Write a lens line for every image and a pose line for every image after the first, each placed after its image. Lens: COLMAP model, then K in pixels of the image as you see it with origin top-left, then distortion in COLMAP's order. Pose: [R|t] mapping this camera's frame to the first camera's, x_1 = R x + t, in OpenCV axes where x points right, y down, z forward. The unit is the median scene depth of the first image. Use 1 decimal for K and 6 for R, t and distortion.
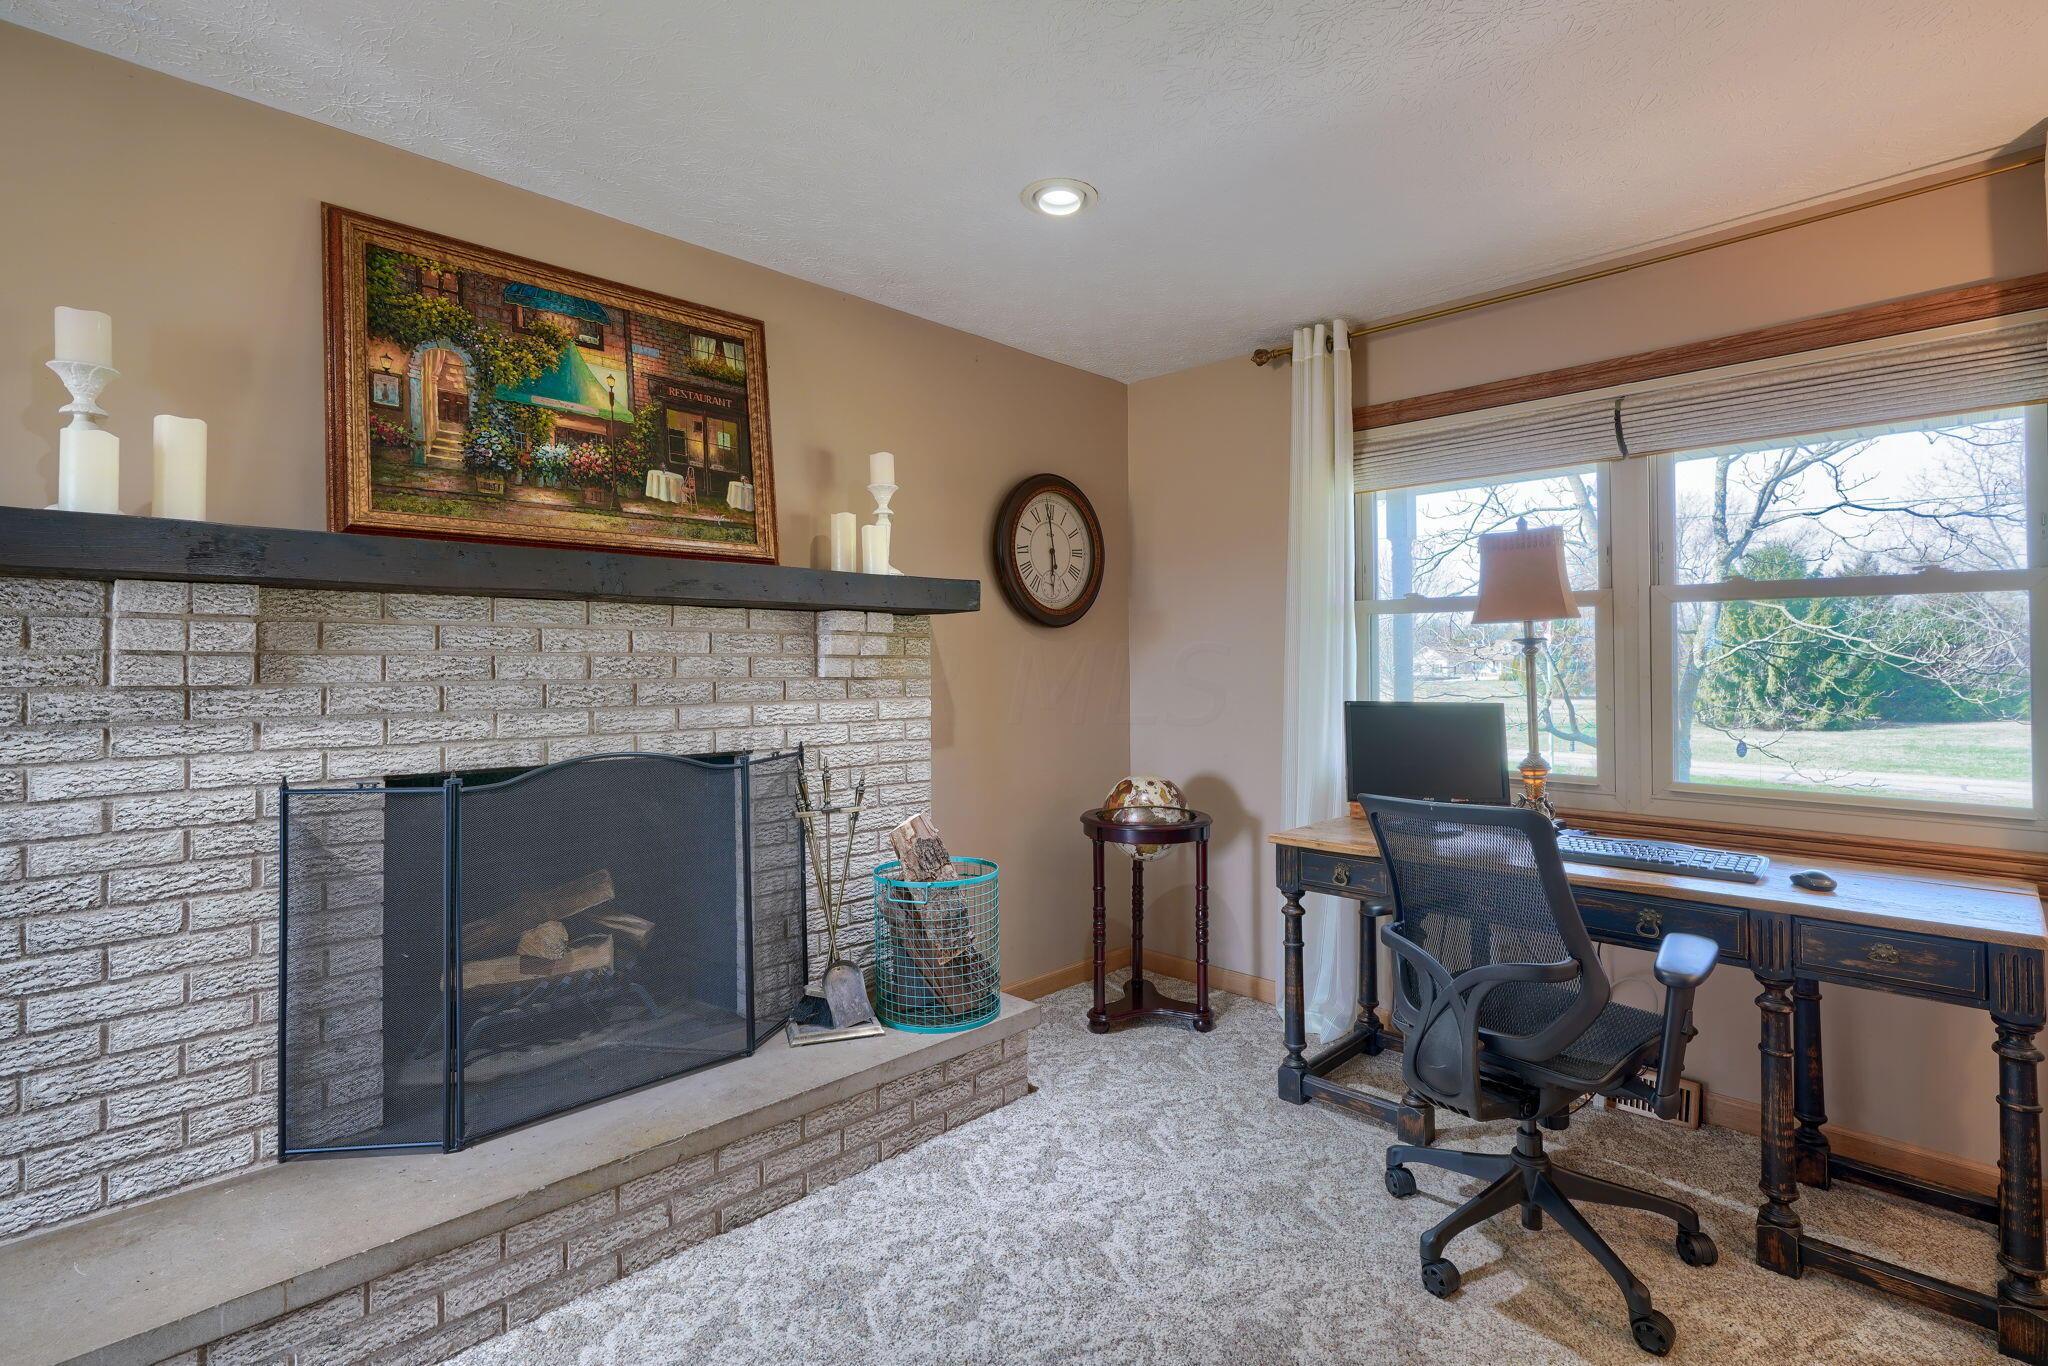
lens RADIAL K [[955.7, 0, 1022.8], [0, 955.7, 658.6], [0, 0, 1]] dist [-0.002897, 0.000792]
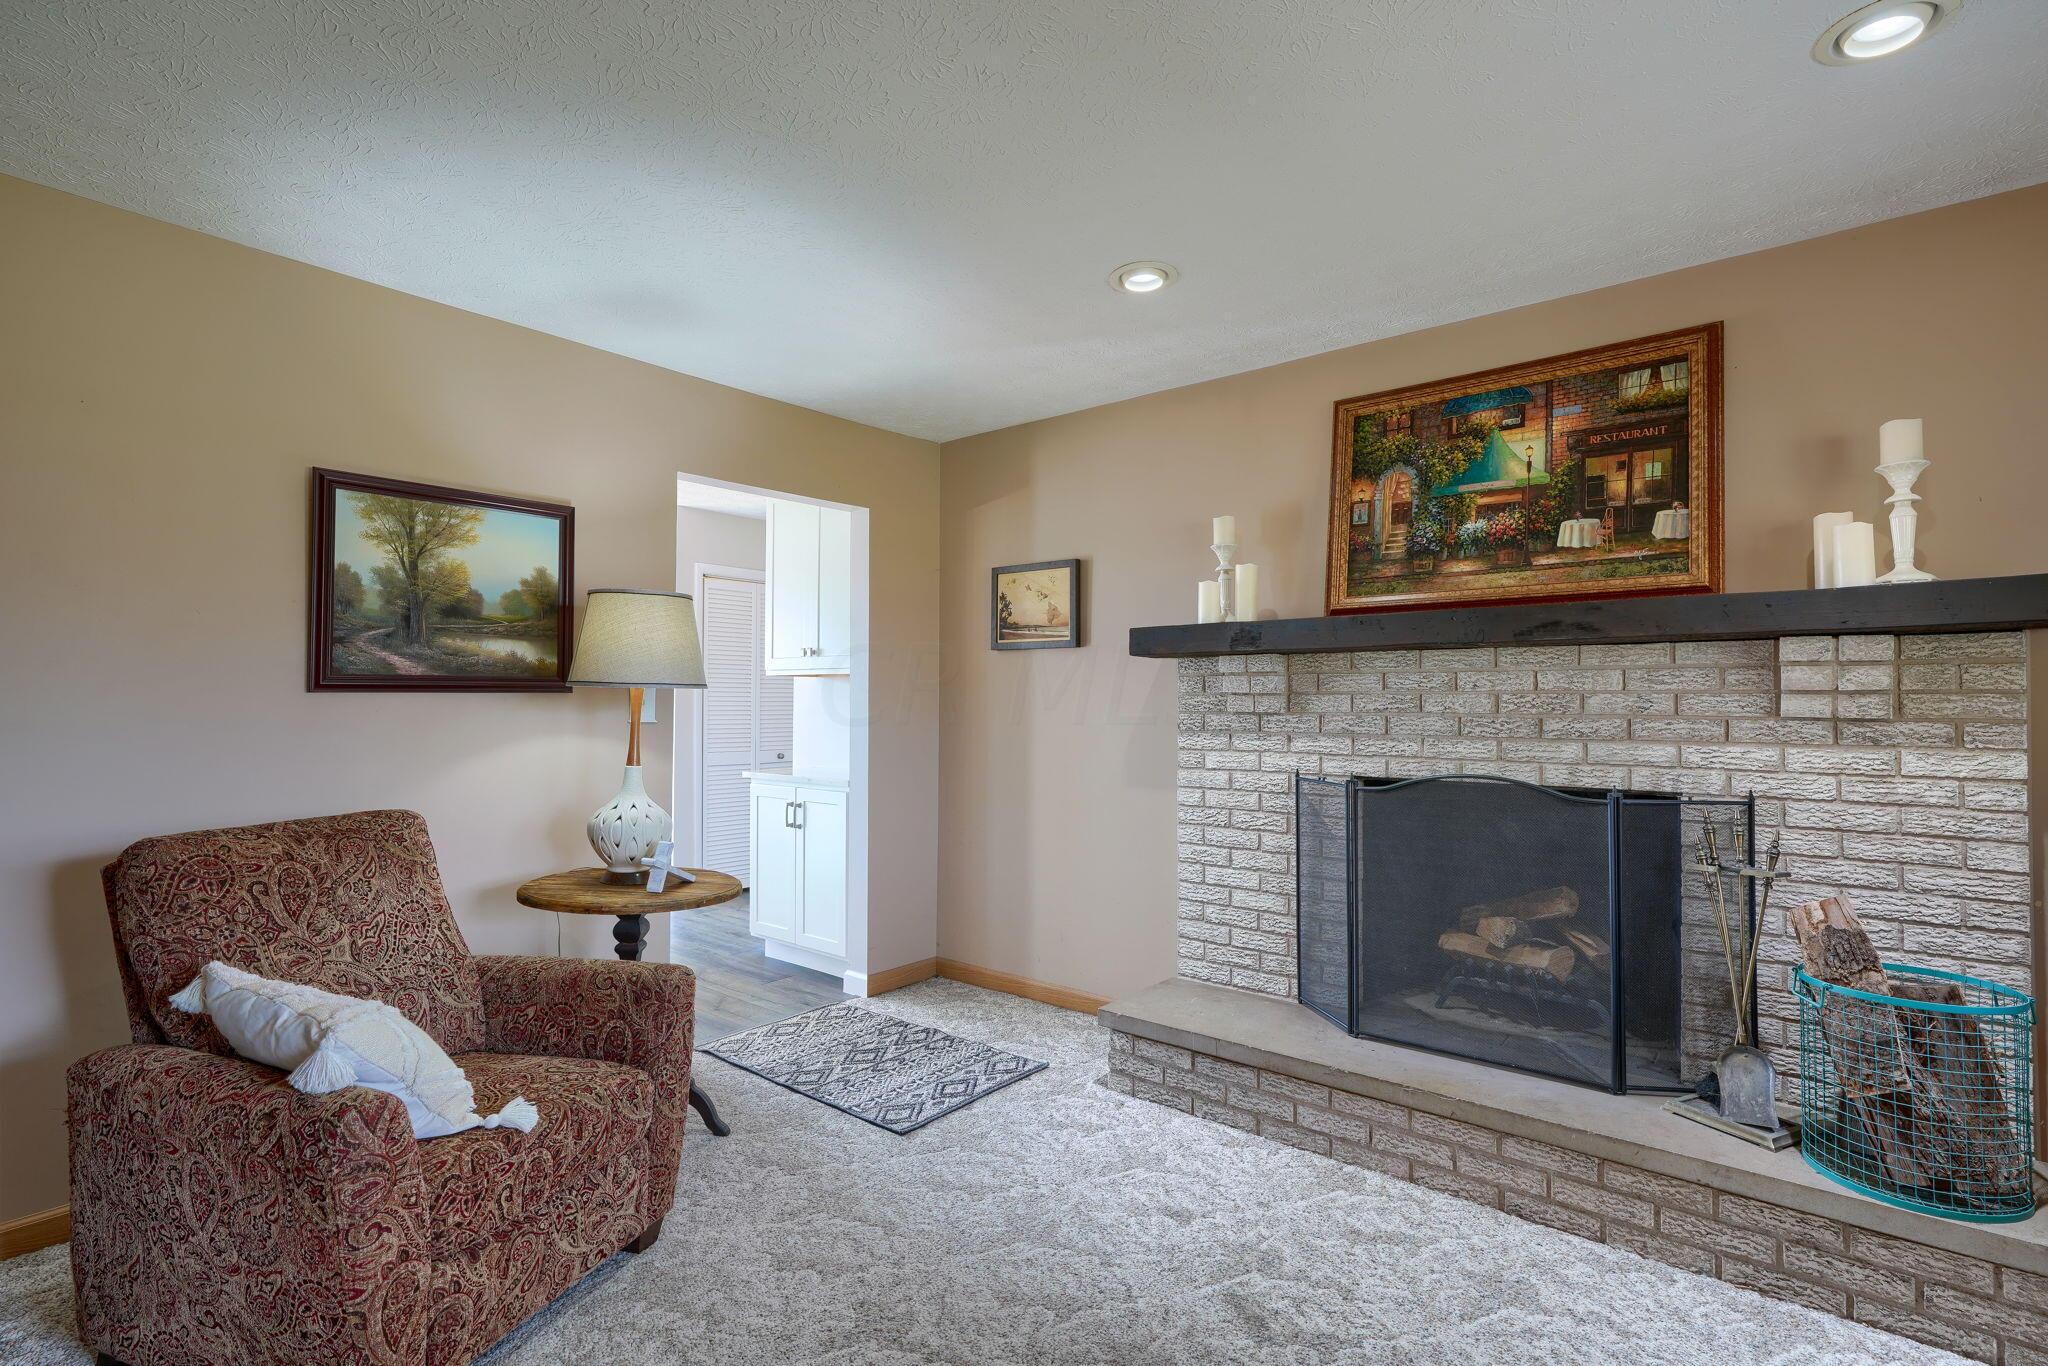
lens RADIAL K [[953.2, 0, 1063.5], [0, 953.2, 713.5], [0, 0, 1]] dist [-0.000848, 0.000514]
pose [[0.124994, 0.013053, -0.992072, 0.645027], [0.001335, 0.999910, 0.013324, 0.005139], [0.992157, -0.002990, 0.124965, 0.318280]]
